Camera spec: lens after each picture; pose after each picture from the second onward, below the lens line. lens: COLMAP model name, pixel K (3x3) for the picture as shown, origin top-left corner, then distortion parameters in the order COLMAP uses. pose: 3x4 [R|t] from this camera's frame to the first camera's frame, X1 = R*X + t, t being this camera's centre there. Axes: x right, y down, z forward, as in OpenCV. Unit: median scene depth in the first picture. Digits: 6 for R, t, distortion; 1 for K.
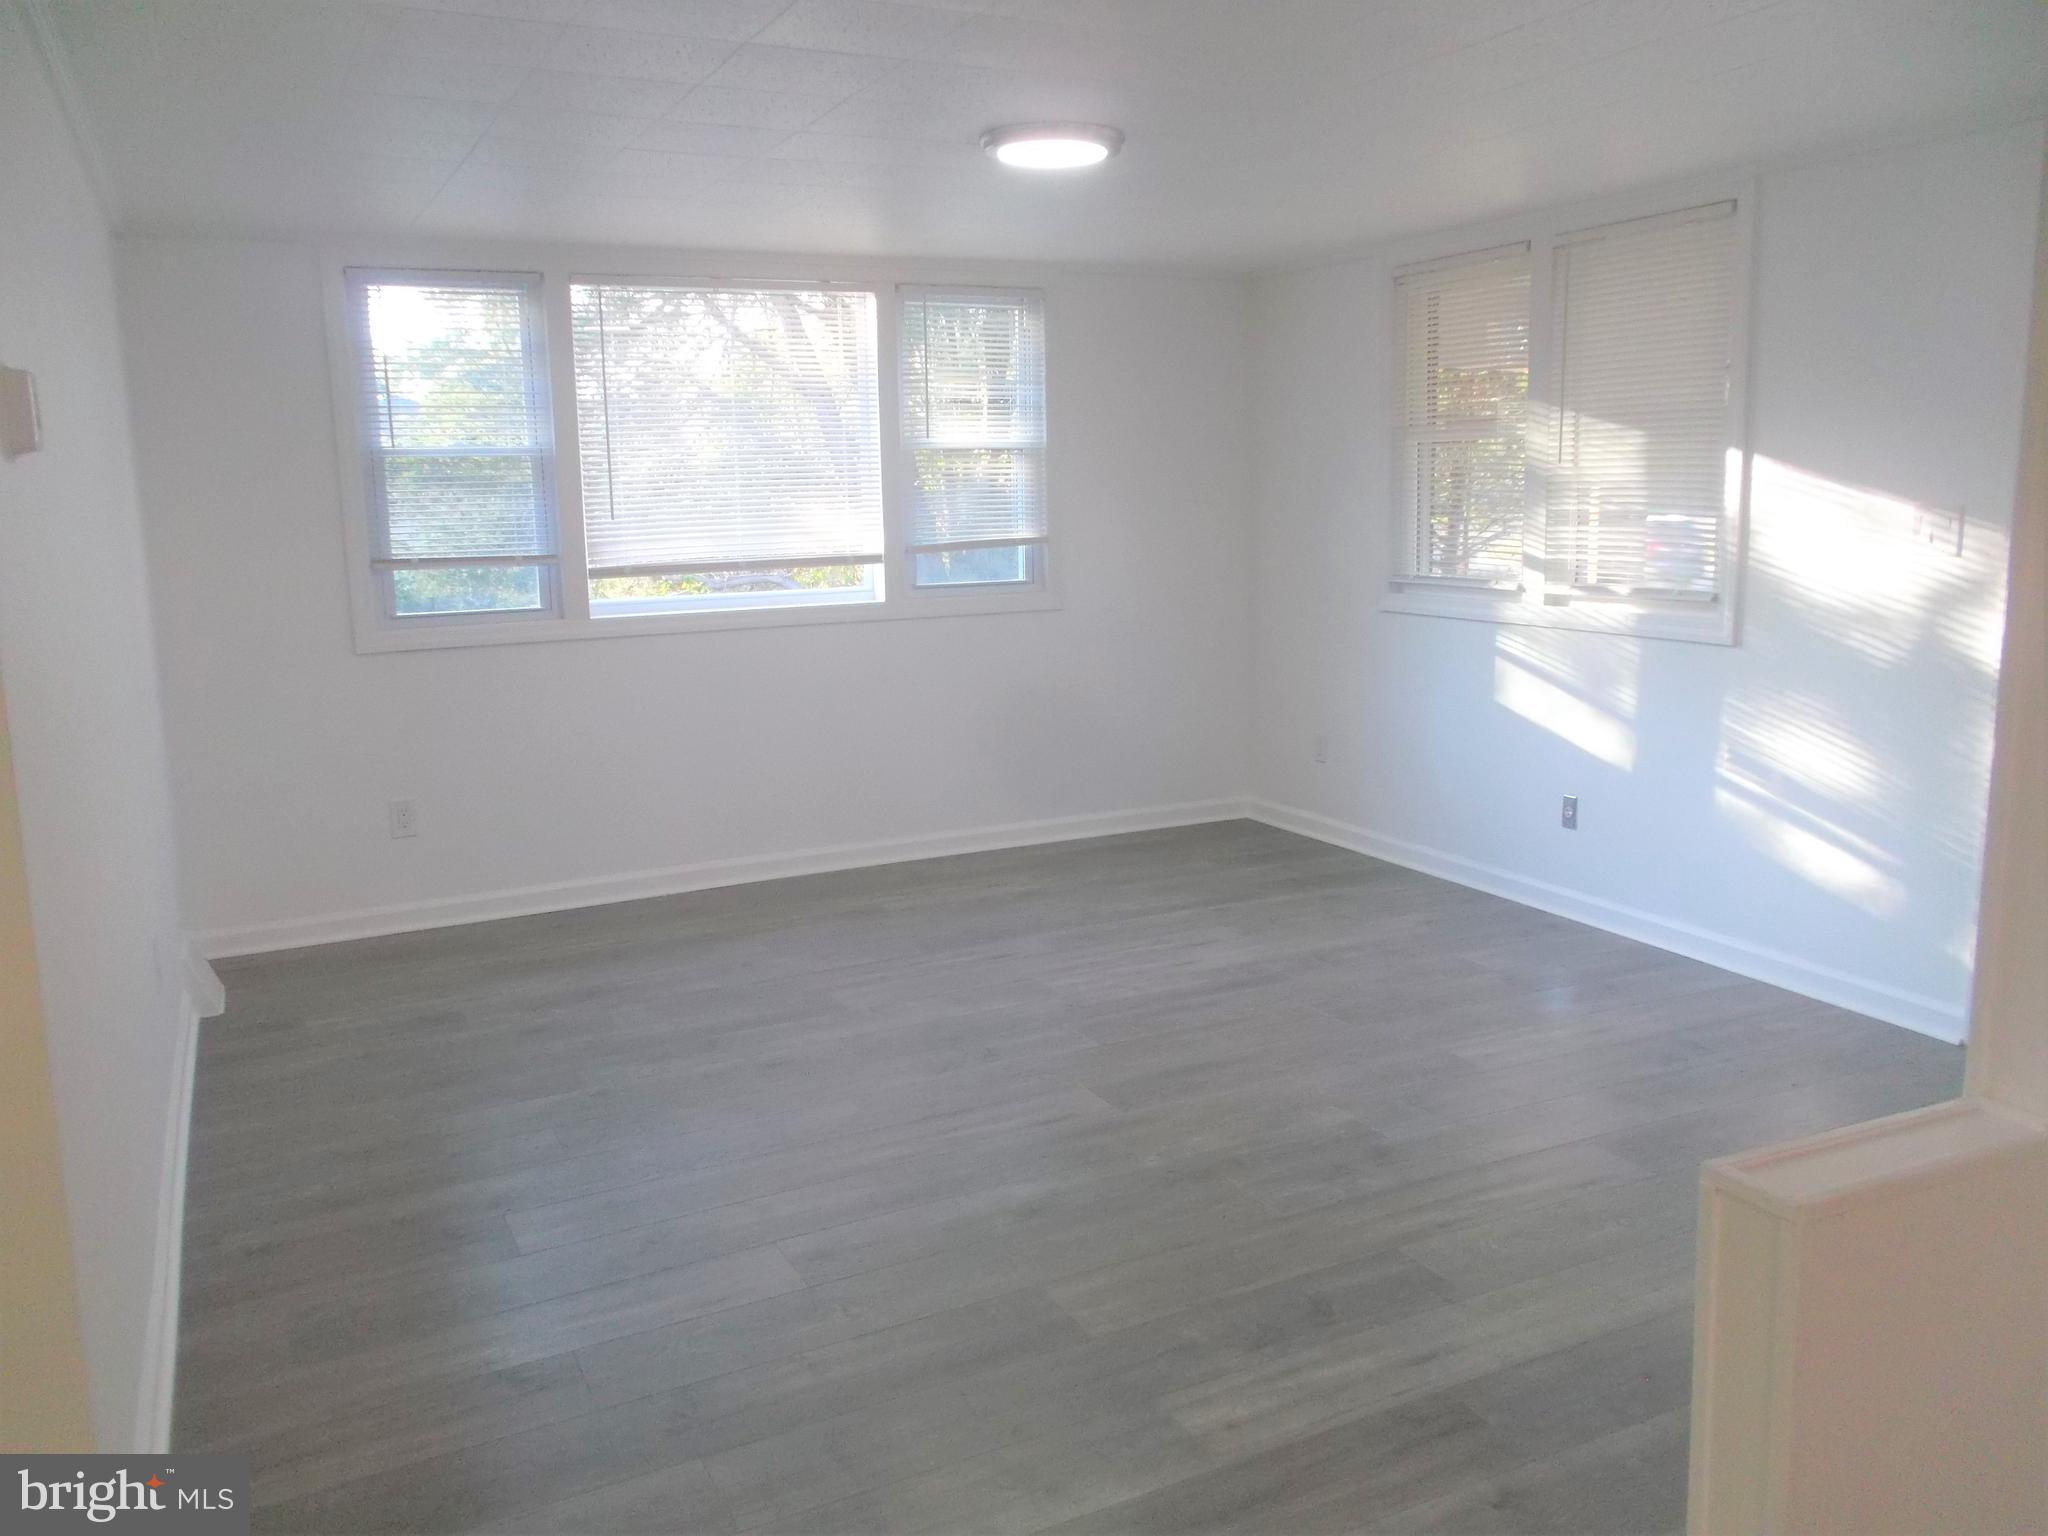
lens RADIAL K [[1619.1, 0, 1025.7], [0, 1619.1, 750.5], [0, 0, 1]] dist [0.009915, 0.004156]
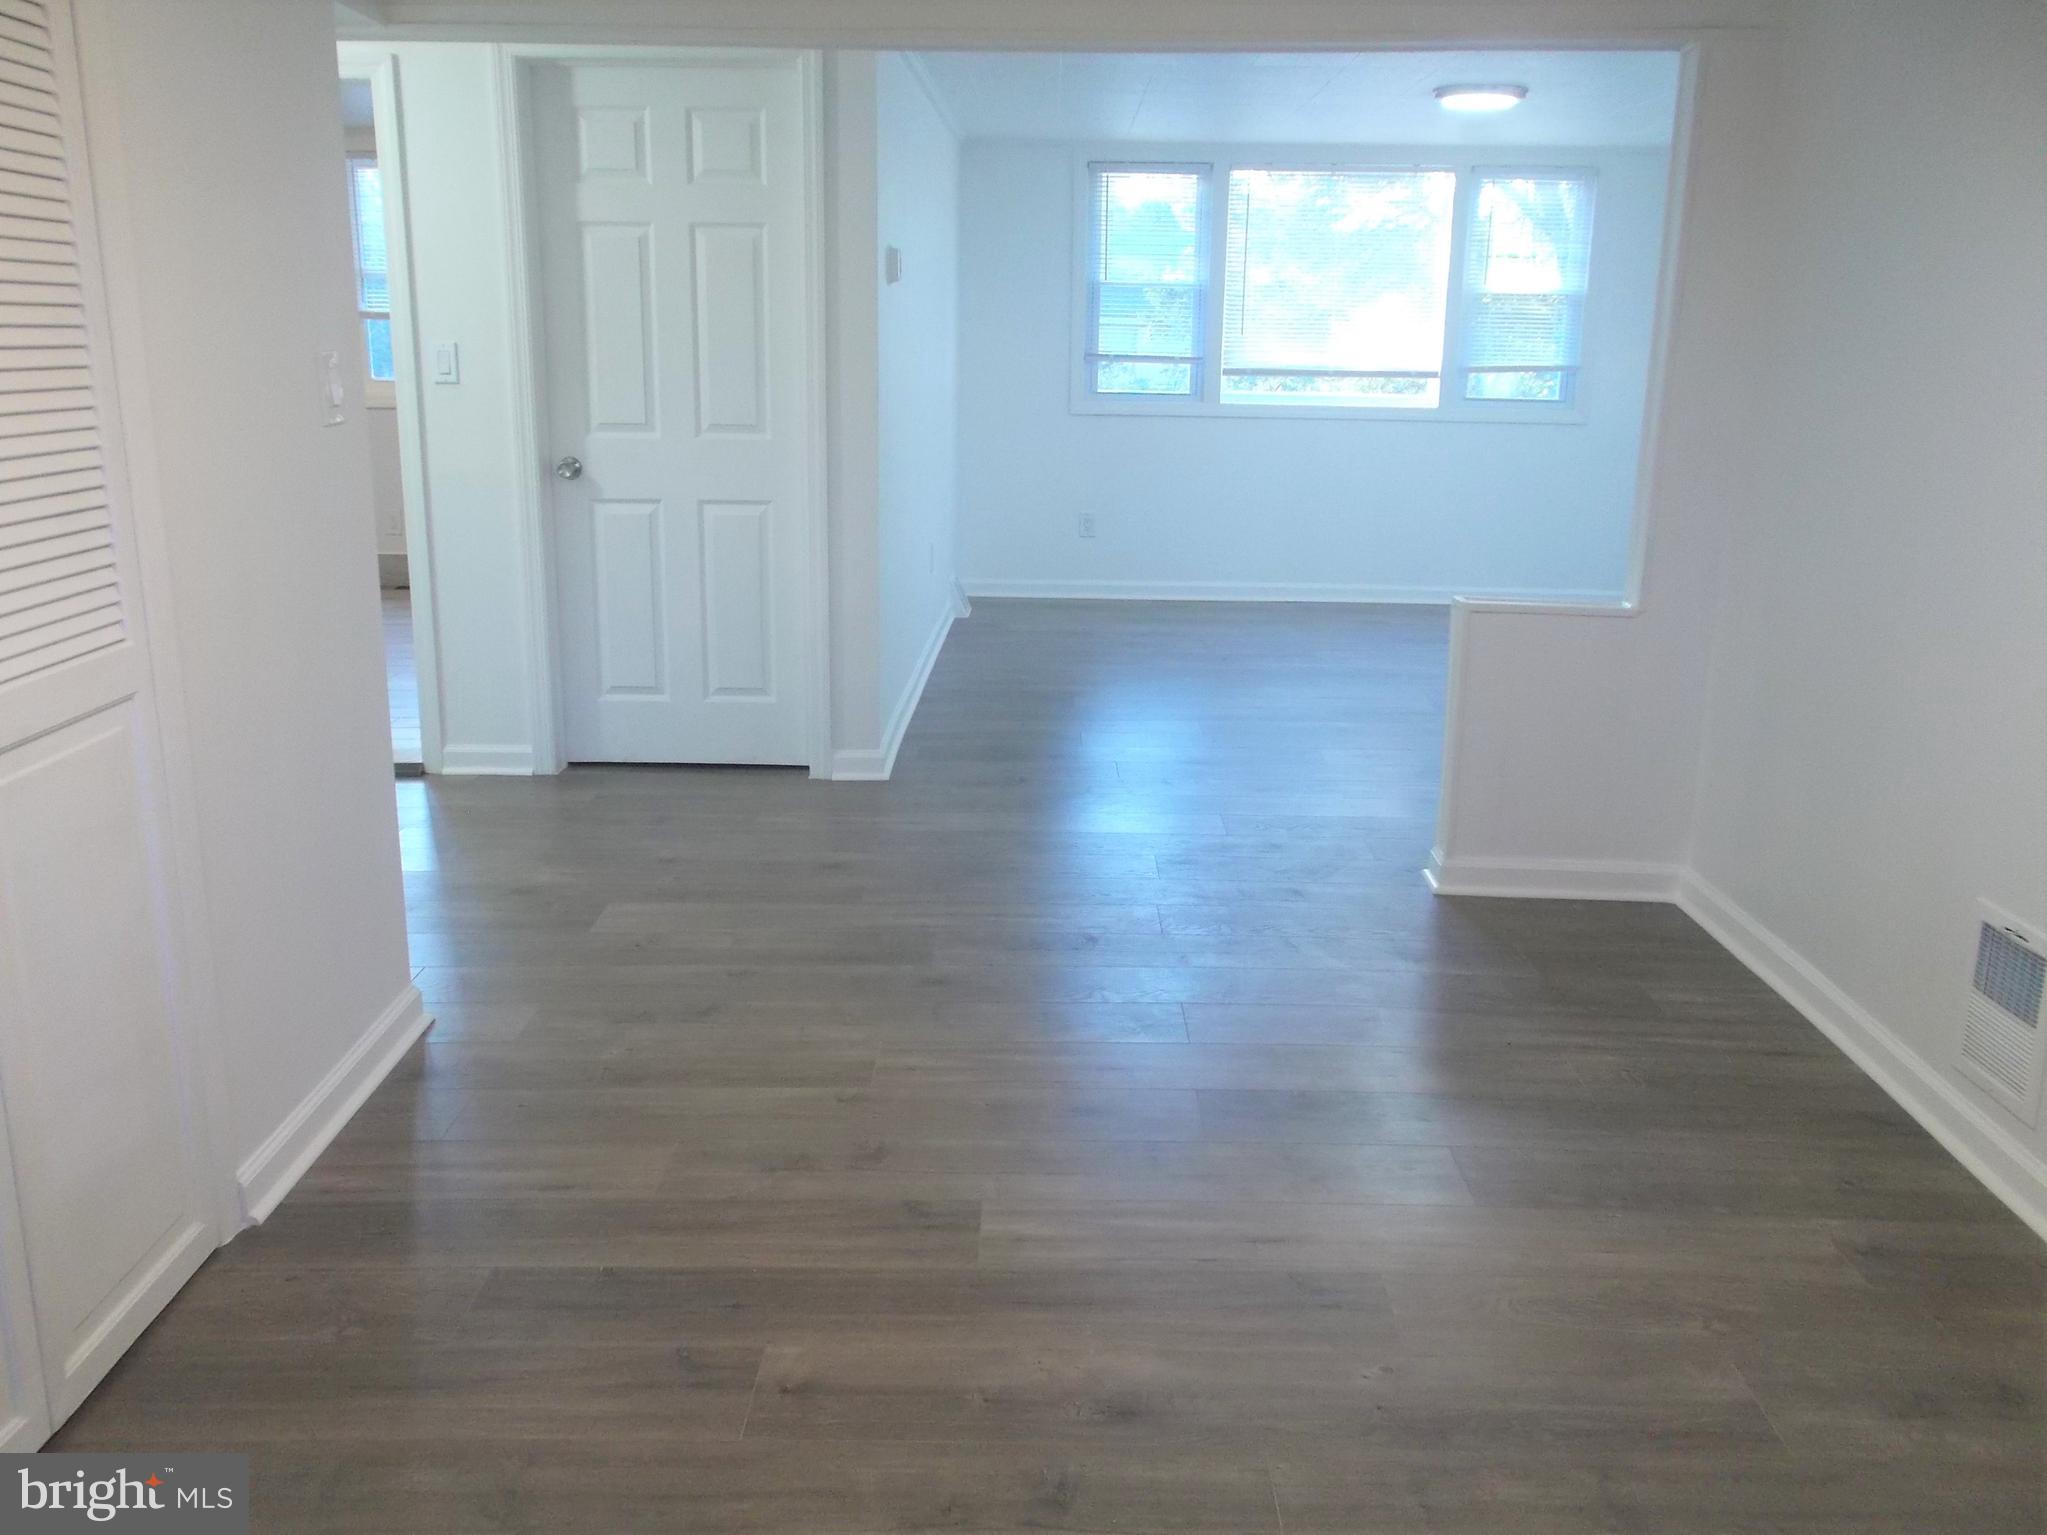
lens RADIAL K [[1618.4, 0, 1025.2], [0, 1618.4, 750.0], [0, 0, 1]] dist [0.009915, 0.004156]
pose [[0.882148, 0.159744, -0.443054, 0.280505], [-0.115660, 0.985392, 0.124998, 0.066844], [0.456550, -0.059023, 0.887738, -0.410250]]
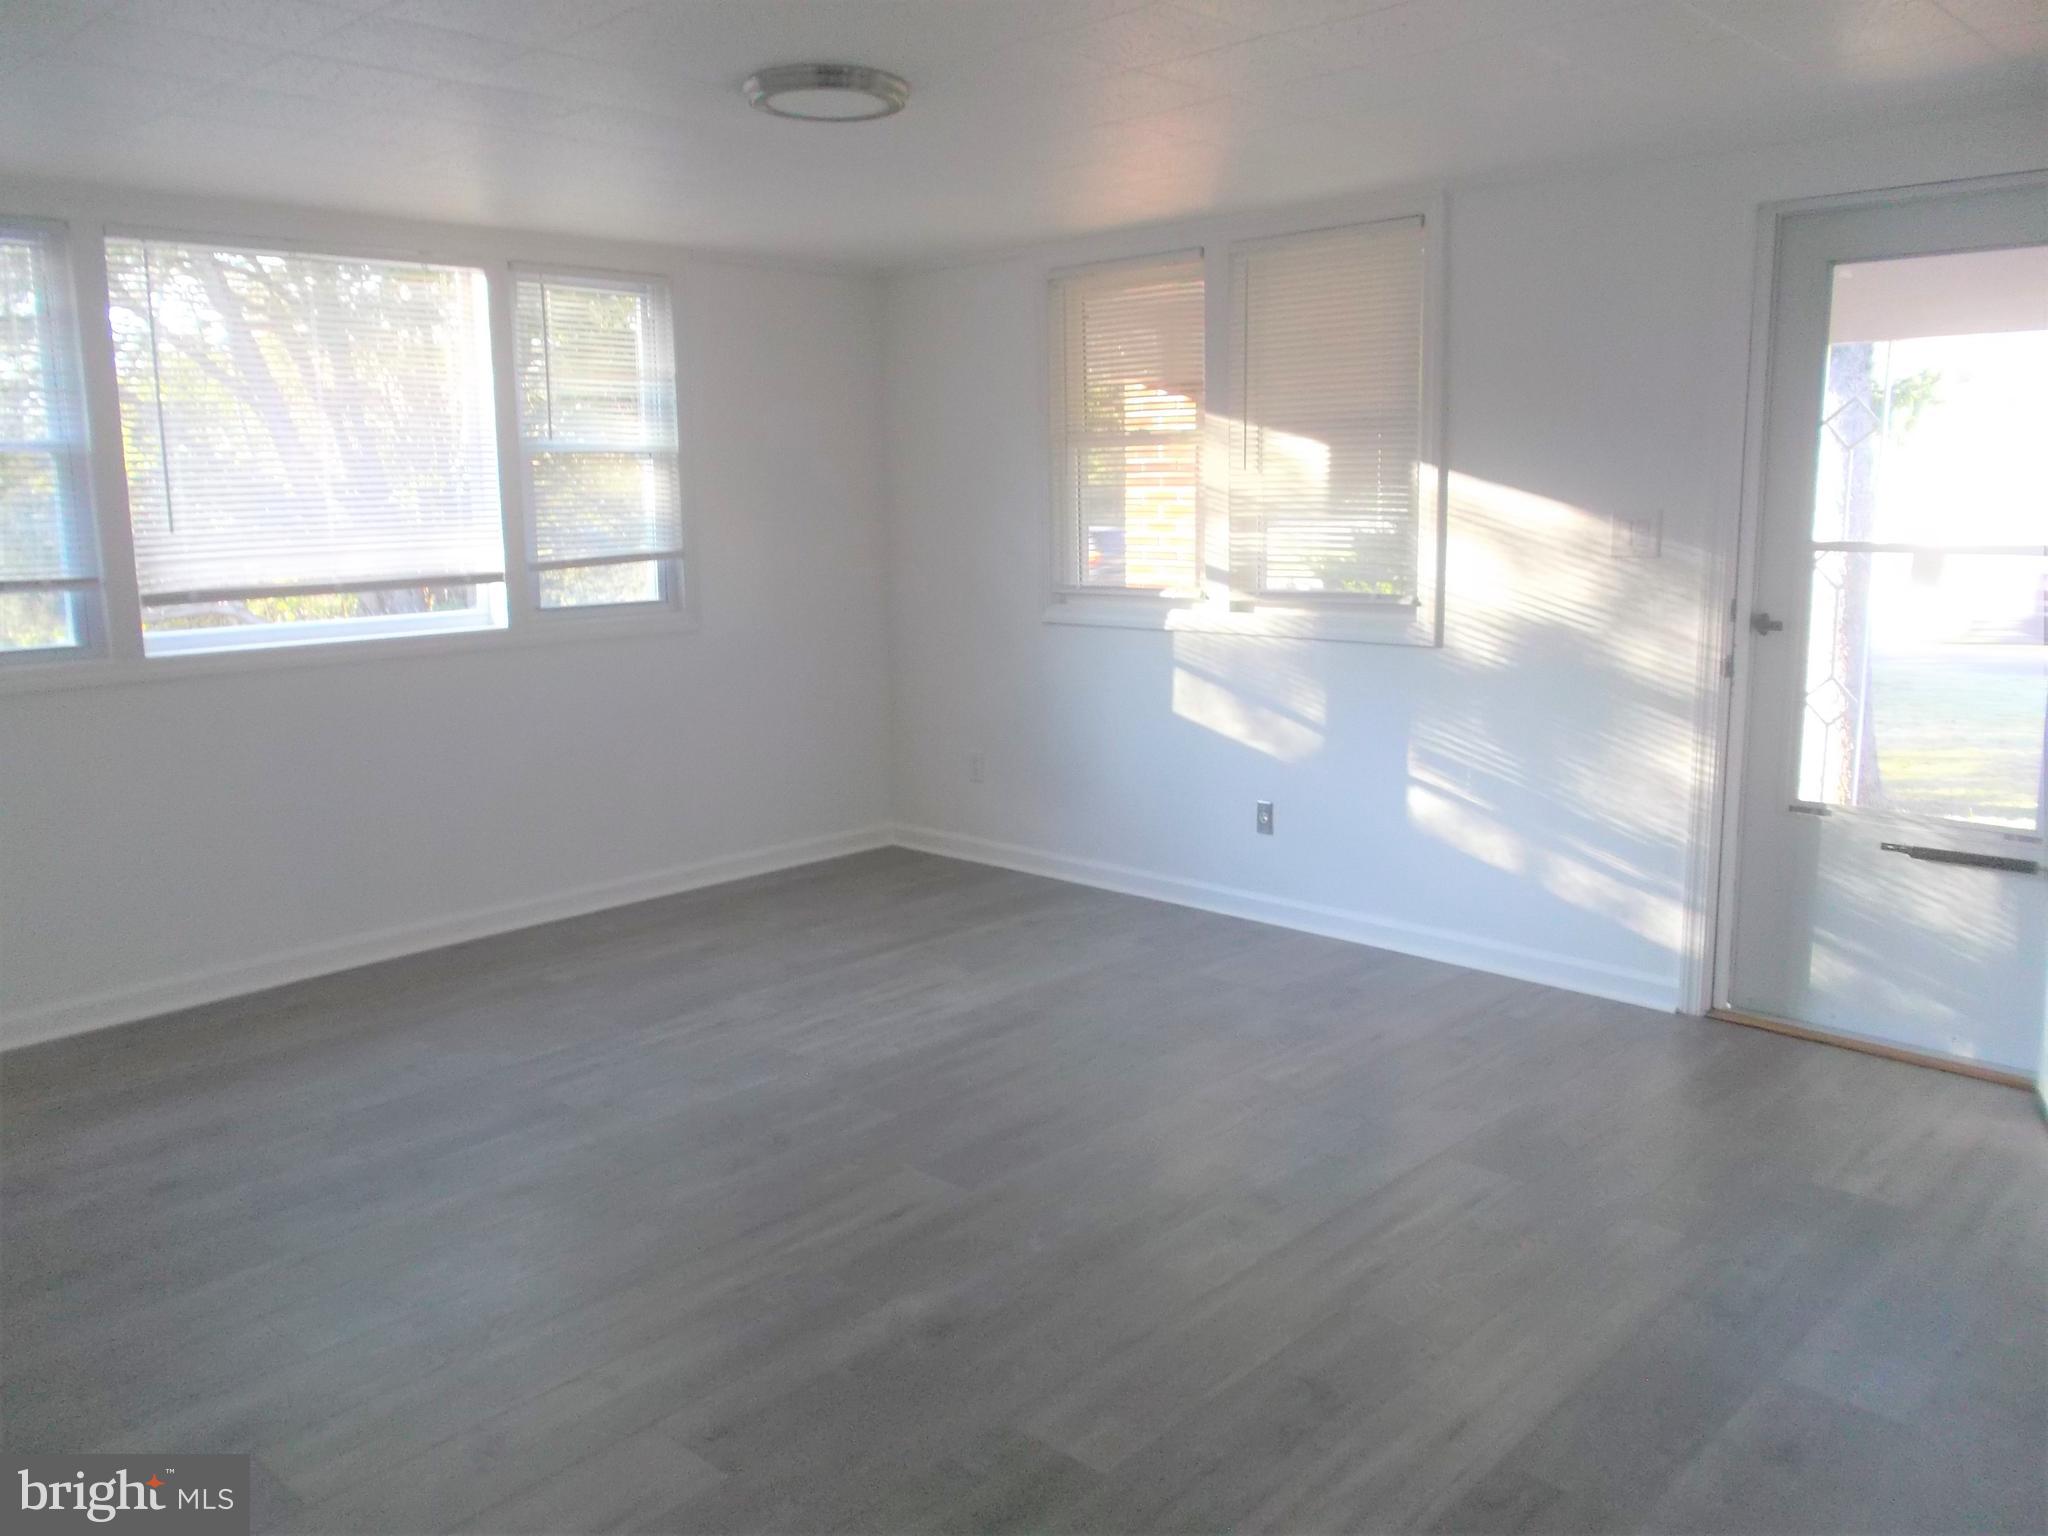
lens RADIAL K [[1619.1, 0, 1025.7], [0, 1619.1, 750.5], [0, 0, 1]] dist [0.009915, 0.004156]
pose [[0.942239, -0.051390, 0.330977, -0.127936], [0.055603, 0.998448, -0.003266, -0.008182], [-0.330295, 0.021481, 0.943633, 0.099937]]
